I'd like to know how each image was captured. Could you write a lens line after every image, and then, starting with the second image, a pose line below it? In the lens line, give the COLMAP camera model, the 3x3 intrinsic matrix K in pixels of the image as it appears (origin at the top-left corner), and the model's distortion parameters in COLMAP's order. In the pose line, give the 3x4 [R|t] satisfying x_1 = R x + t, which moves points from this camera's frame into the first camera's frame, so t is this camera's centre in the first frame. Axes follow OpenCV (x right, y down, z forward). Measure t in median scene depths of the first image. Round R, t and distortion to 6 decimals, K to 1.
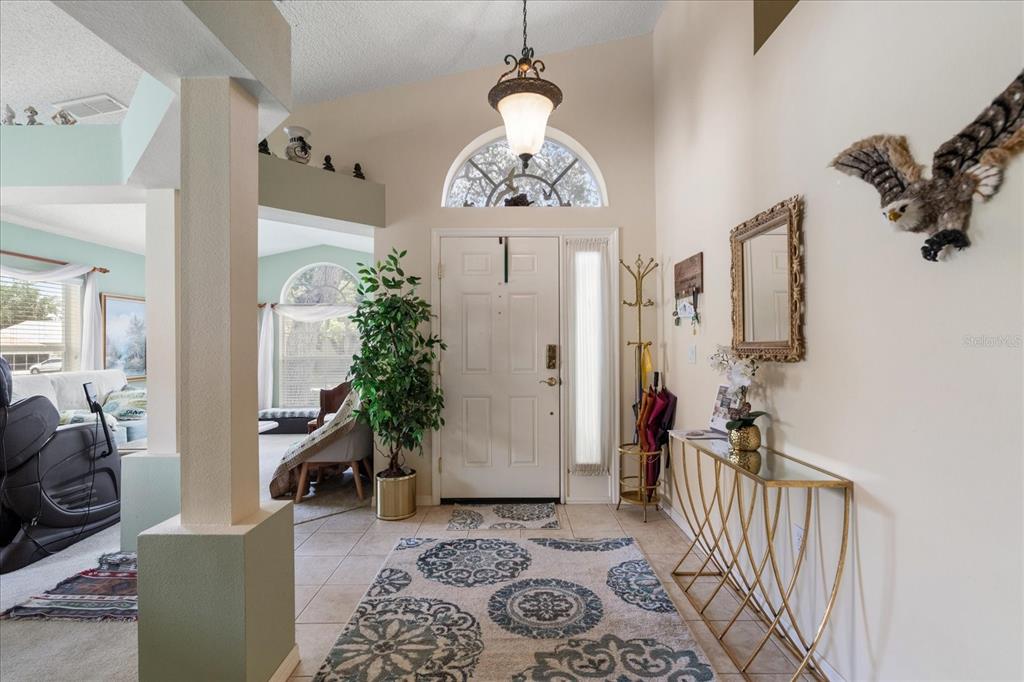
lens RADIAL K [[464.1, 0, 514.7], [0, 464.1, 340.7], [0, 0, 1]] dist [0.002432, 0.000816]
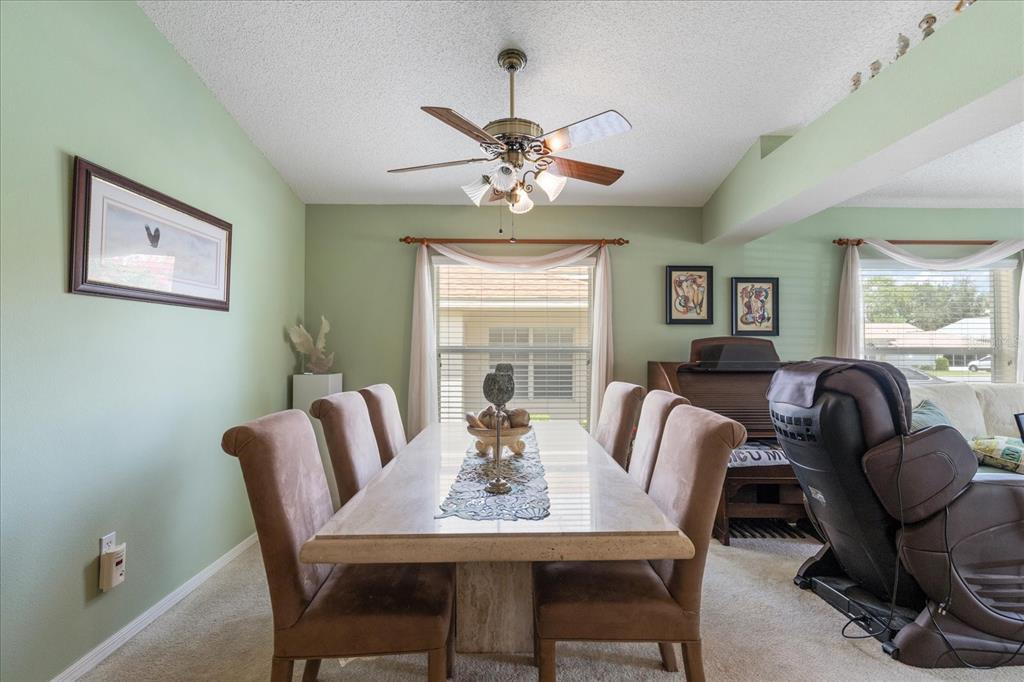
lens RADIAL K [[464.1, 0, 513.5], [0, 464.1, 339.1], [0, 0, 1]] dist [0.002432, 0.000816]
pose [[-0.008837, -0.008017, -0.999929, -0.246209], [0.011297, 0.999903, -0.008117, -0.009550], [0.999897, -0.011368, -0.008745, 0.278642]]
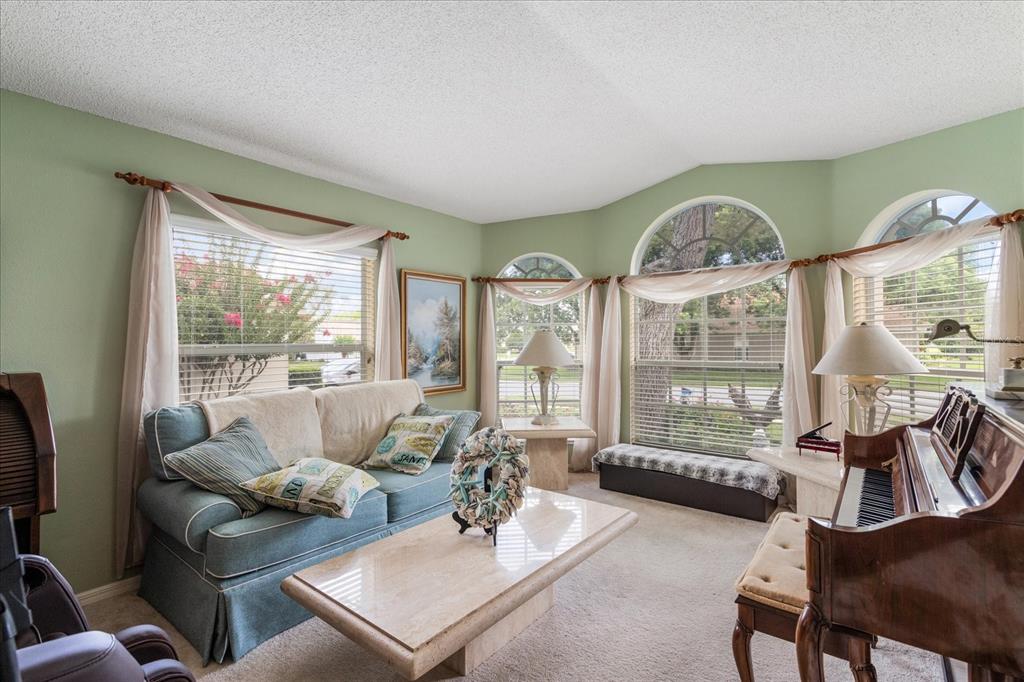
lens RADIAL K [[464.1, 0, 514.6], [0, 464.1, 335.5], [0, 0, 1]] dist [0.002432, 0.000816]
pose [[0.770185, -0.003418, -0.637811, -0.461675], [0.006453, 0.999976, 0.002434, -0.003724], [0.637787, -0.005990, 0.770189, 0.851185]]
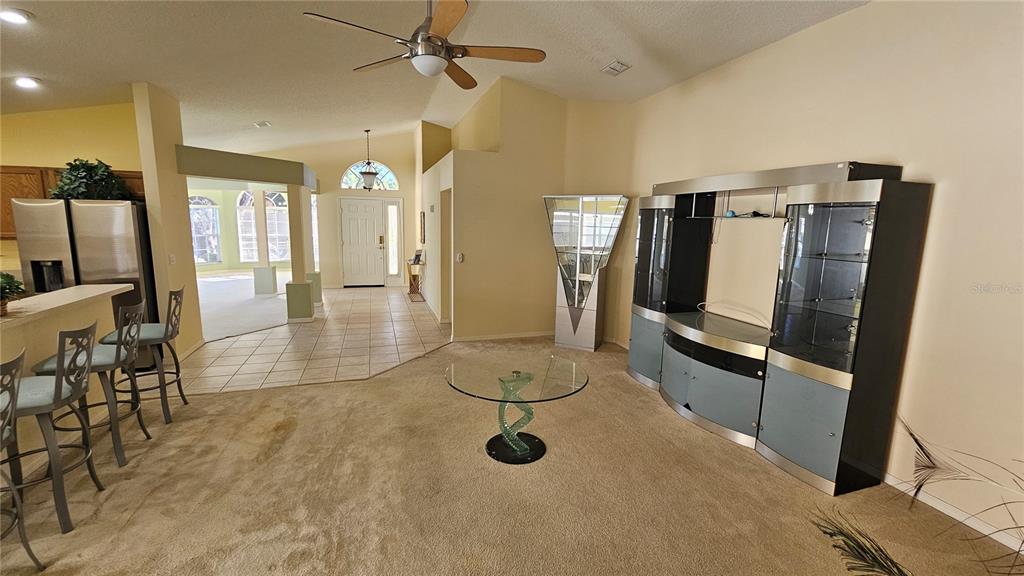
lens RADIAL K [[424.6, 0, 507.3], [0, 424.6, 289.6], [0, 0, 1]] dist [-0.001515, 0.000125]
pose [[0.955463, -0.023241, 0.294195, 0.047592], [-0.029676, 0.984274, 0.174136, -0.166404], [-0.293616, -0.175111, 0.939748, -2.066777]]
